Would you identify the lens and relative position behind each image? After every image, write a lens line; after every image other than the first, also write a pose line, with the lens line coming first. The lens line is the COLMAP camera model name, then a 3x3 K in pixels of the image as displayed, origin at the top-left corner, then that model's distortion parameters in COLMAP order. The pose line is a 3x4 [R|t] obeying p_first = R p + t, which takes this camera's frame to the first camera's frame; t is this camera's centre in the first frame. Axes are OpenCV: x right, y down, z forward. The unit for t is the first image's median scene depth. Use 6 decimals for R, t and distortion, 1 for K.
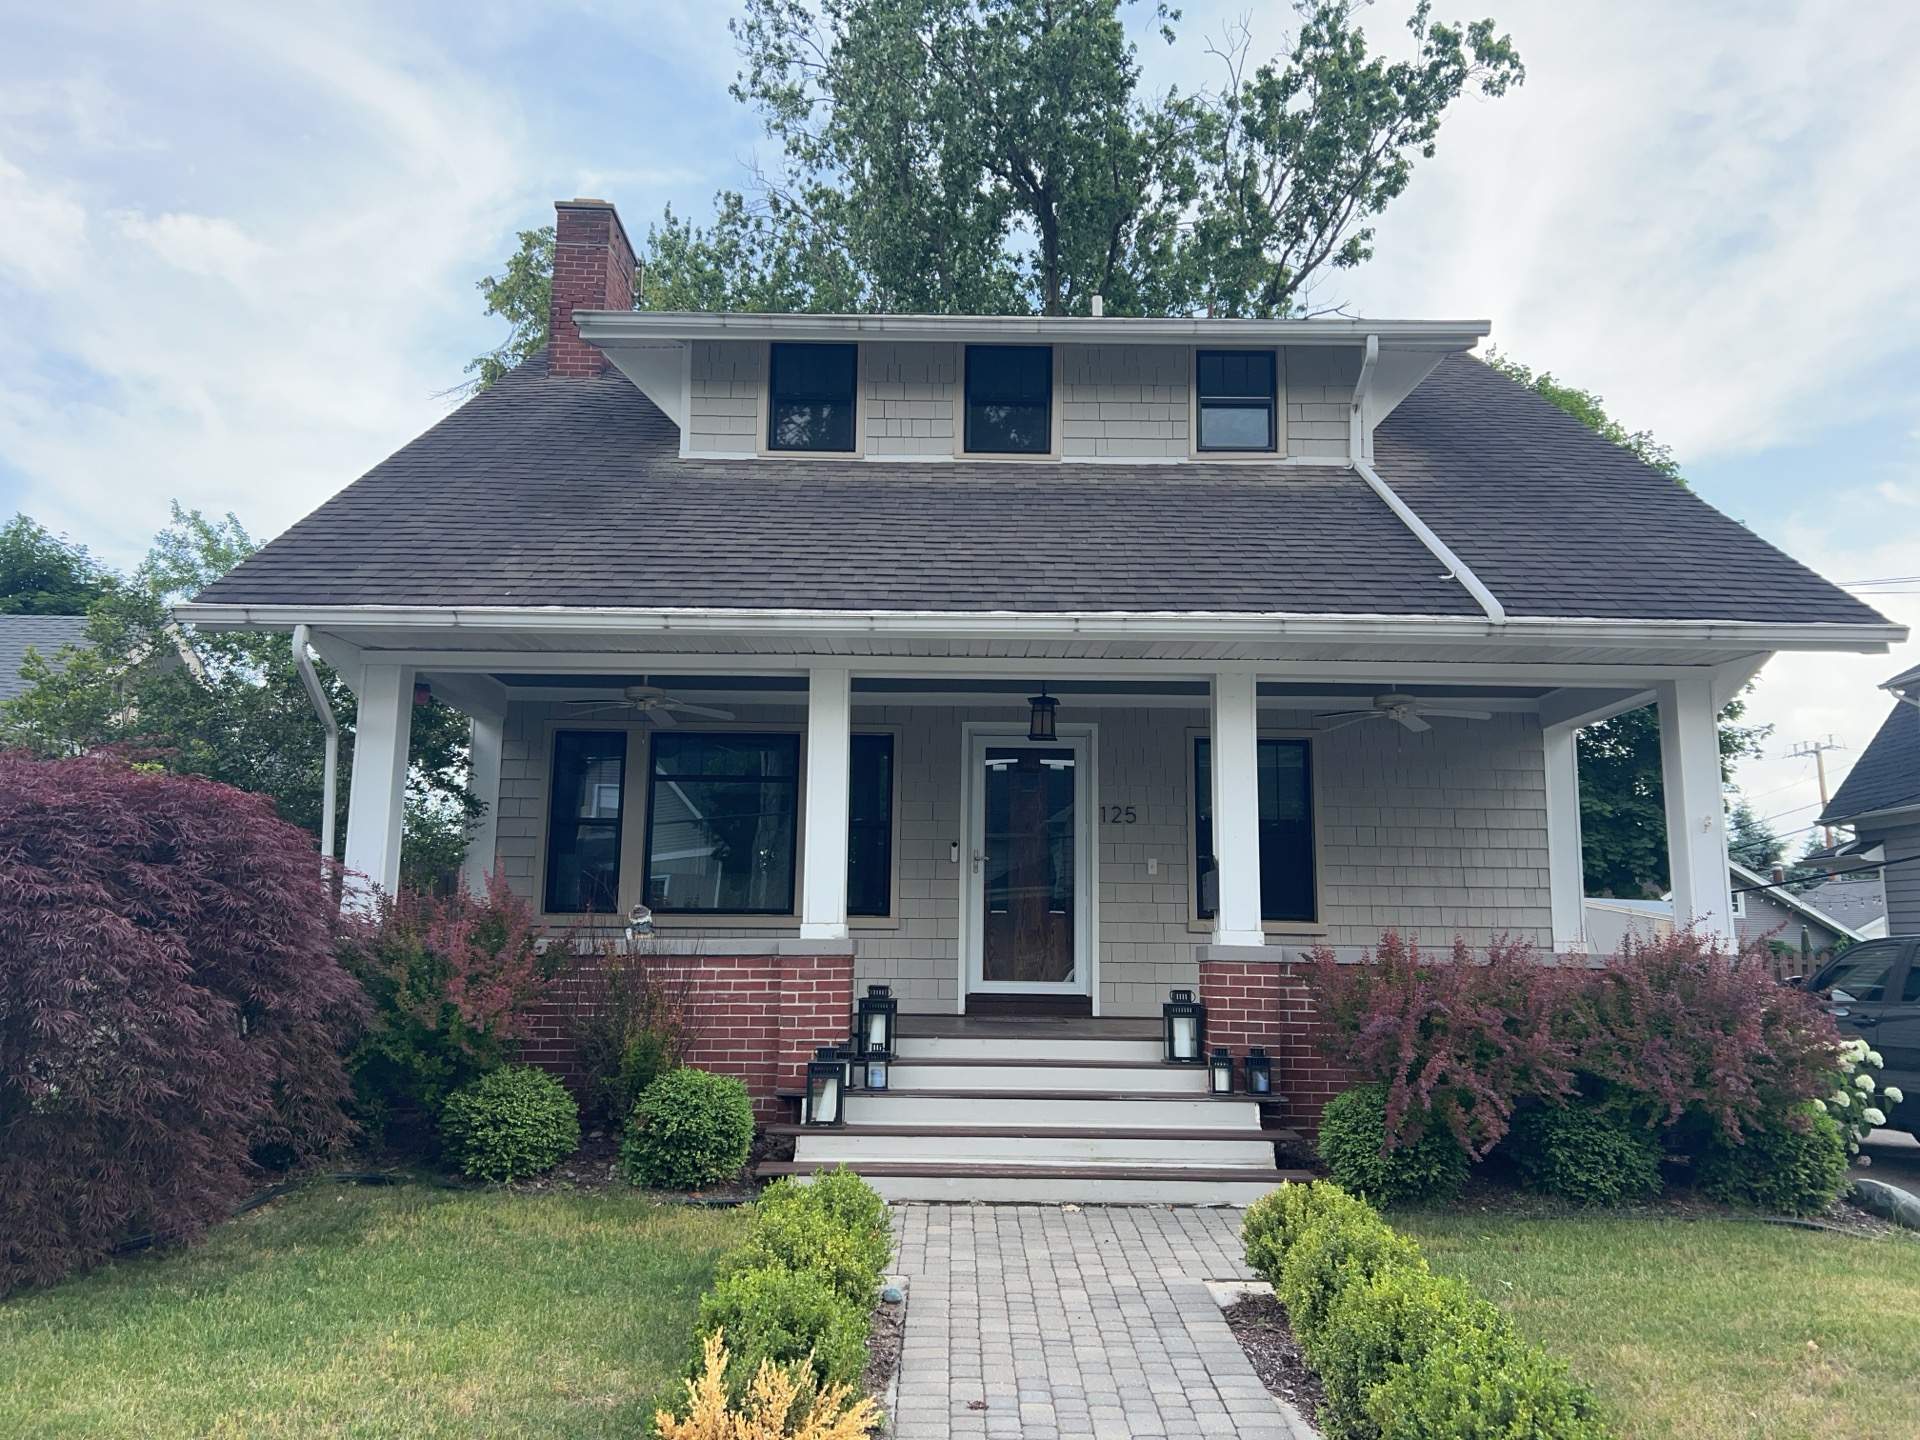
lens RADIAL K [[1472.6, 0, 961.8], [0, 1472.6, 724.3], [0, 0, 1]] dist [0.060530, -0.009955]
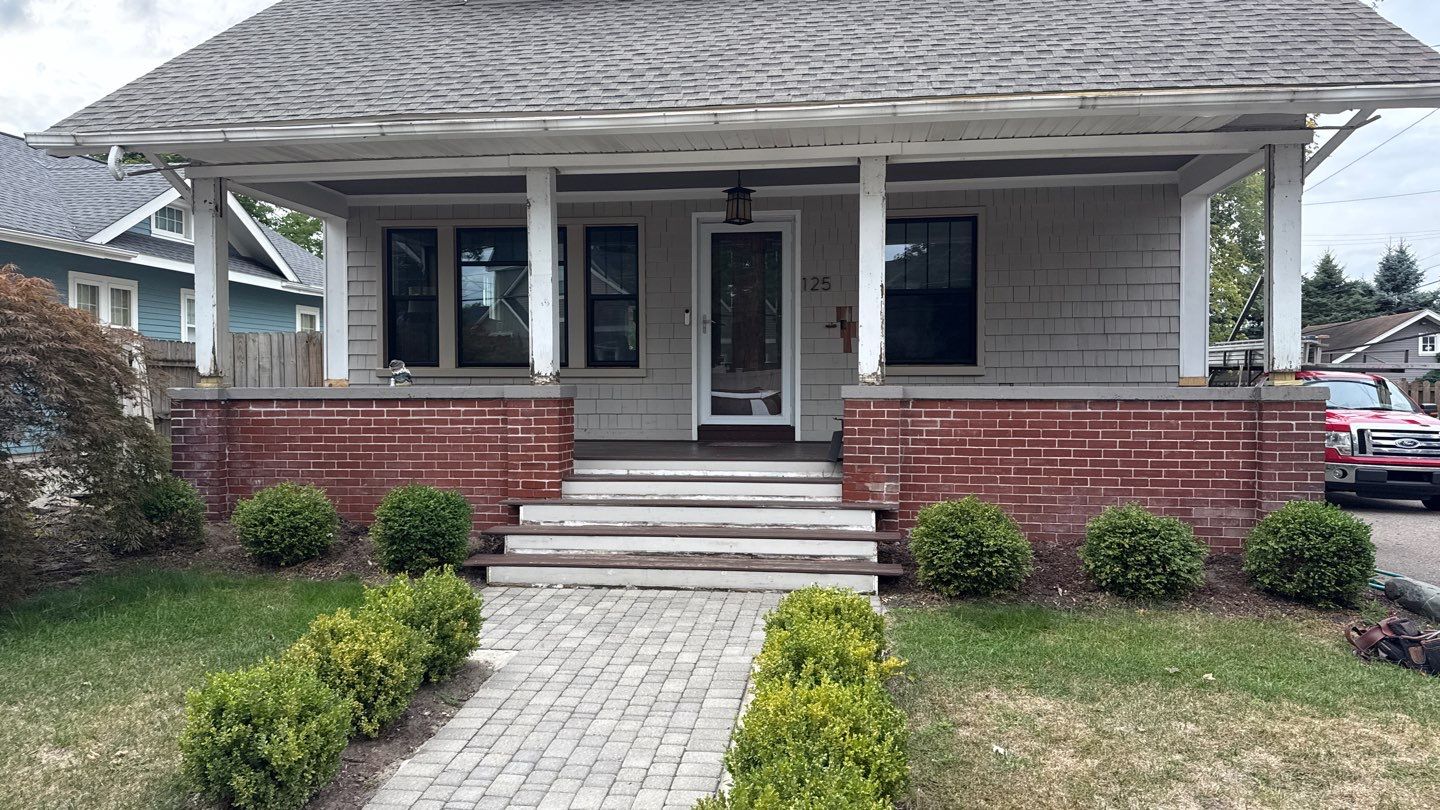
lens RADIAL K [[1034.1, 0, 717.9], [0, 1034.1, 401.1], [0, 0, 1]] dist [0.089916, -0.007697]
pose [[0.987739, -0.011333, -0.155702, 0.198490], [0.036093, 0.986917, 0.157135, 0.023320], [0.151884, -0.160828, 0.975226, 0.143847]]
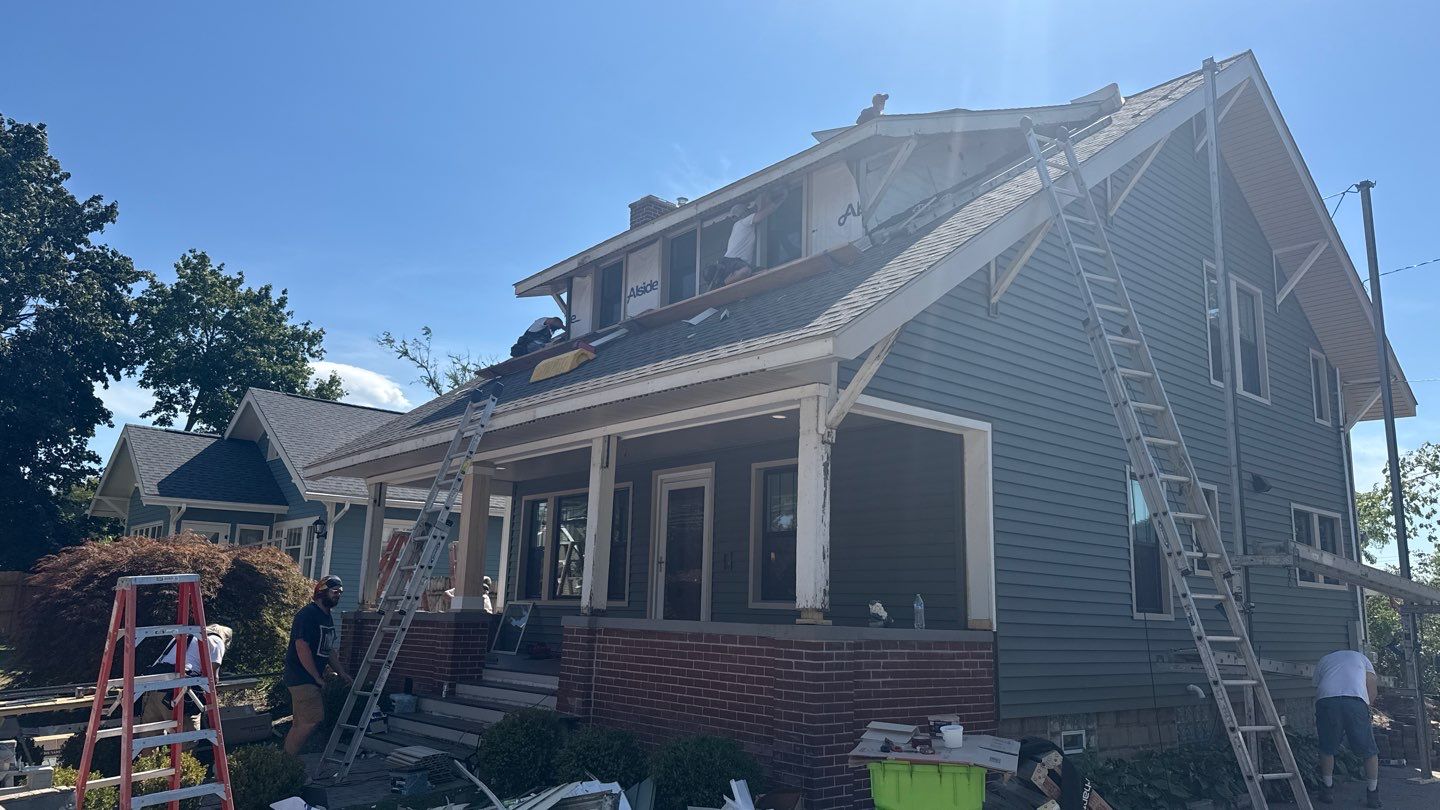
lens RADIAL K [[1034.1, 0, 720.0], [0, 1034.1, 408.4], [0, 0, 1]] dist [0.089916, -0.007697]
pose [[0.627357, -0.146859, -0.764758, 1.131720], [0.095373, 0.989153, -0.111712, 0.072632], [0.772869, -0.002855, 0.634559, 0.436634]]
